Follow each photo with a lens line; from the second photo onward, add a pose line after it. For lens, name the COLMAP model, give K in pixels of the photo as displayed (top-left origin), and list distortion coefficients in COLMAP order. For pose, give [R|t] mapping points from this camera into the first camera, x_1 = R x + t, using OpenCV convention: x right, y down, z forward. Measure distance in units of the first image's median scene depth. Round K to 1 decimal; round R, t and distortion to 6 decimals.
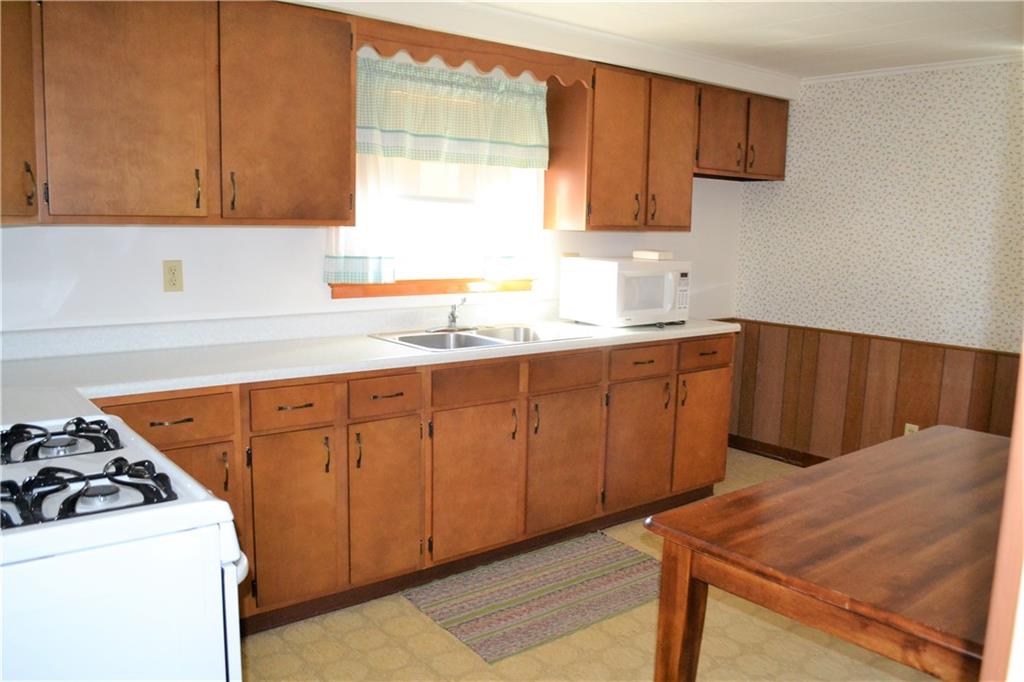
lens RADIAL K [[802.4, 0, 512.0], [0, 802.4, 341.0], [0, 0, 1]] dist [-0.075932, 0.012405]
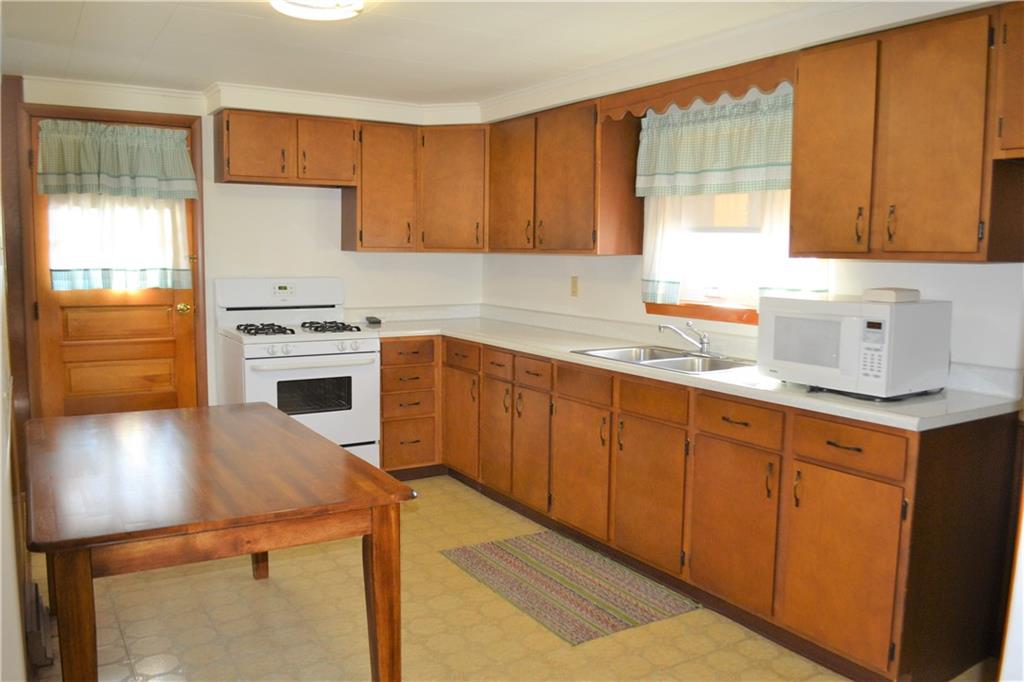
lens RADIAL K [[810.8, 0, 511.9], [0, 810.8, 322.9], [0, 0, 1]] dist [-0.001249, 0.000084]
pose [[-0.097688, 0.068169, -0.992880, 1.038367], [-0.153149, 0.984738, 0.082678, -0.108282], [0.983363, 0.160136, -0.085758, 0.884283]]
